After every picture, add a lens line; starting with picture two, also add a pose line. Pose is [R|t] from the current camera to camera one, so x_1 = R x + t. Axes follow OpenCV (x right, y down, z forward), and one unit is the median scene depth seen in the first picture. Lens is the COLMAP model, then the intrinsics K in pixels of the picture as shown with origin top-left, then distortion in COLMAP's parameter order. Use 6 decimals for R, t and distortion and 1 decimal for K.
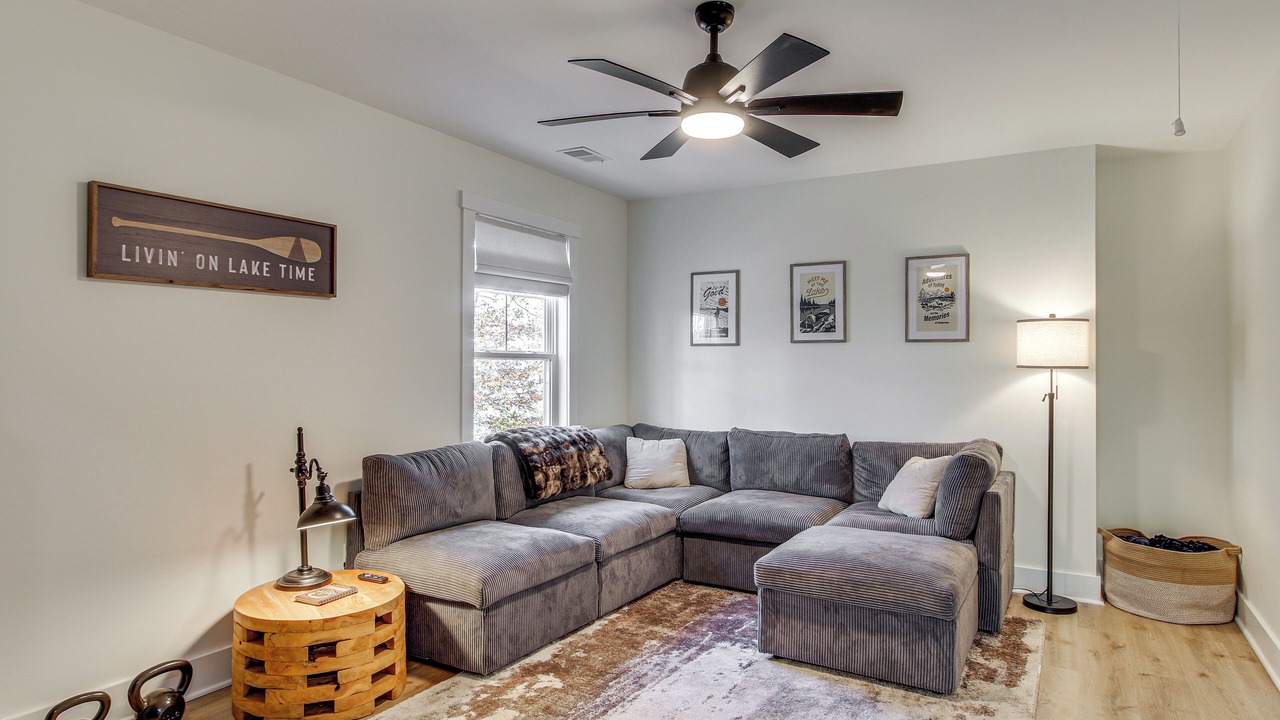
lens RADIAL K [[781.4, 0, 644.6], [0, 781.4, 363.6], [0, 0, 1]] dist [-0.024152, -0.000399]
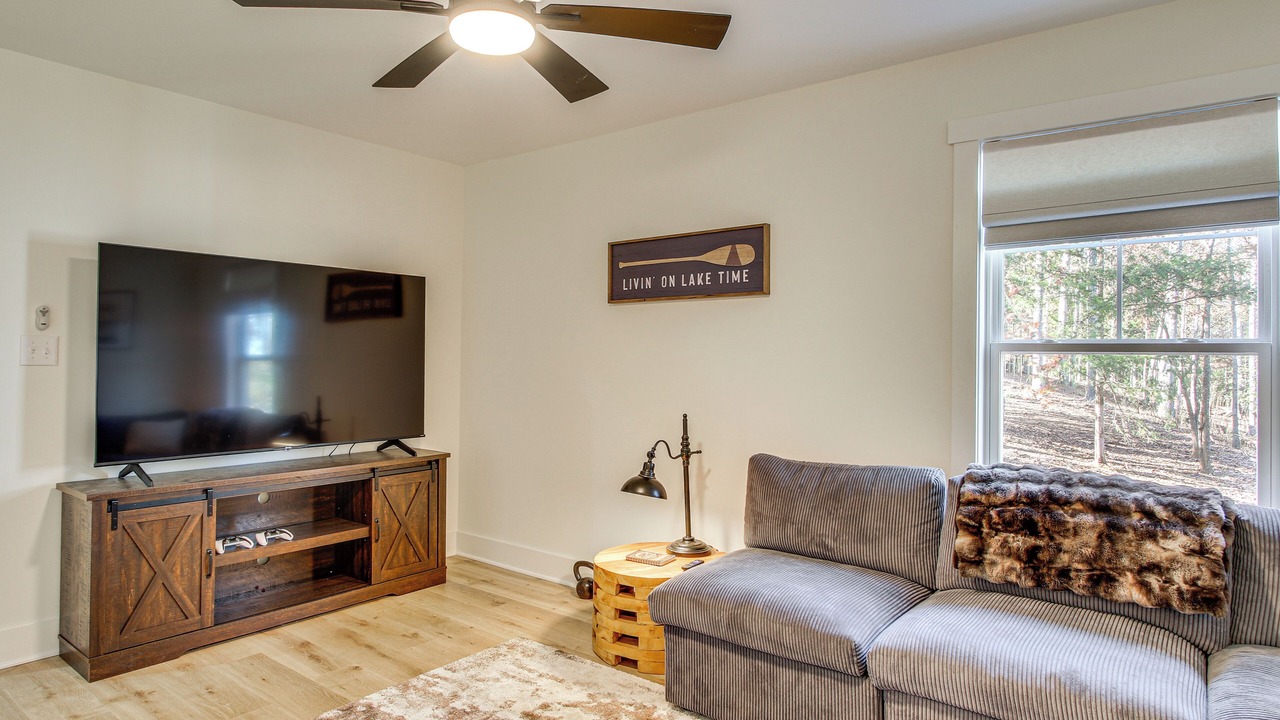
lens RADIAL K [[781.4, 0, 646.3], [0, 781.4, 352.4], [0, 0, 1]] dist [-0.024152, -0.000399]
pose [[-0.183997, -0.012343, -0.982849, 0.665396], [-0.008533, 0.999904, -0.010959, 0.003738], [0.982890, 0.006370, -0.184085, 1.089535]]
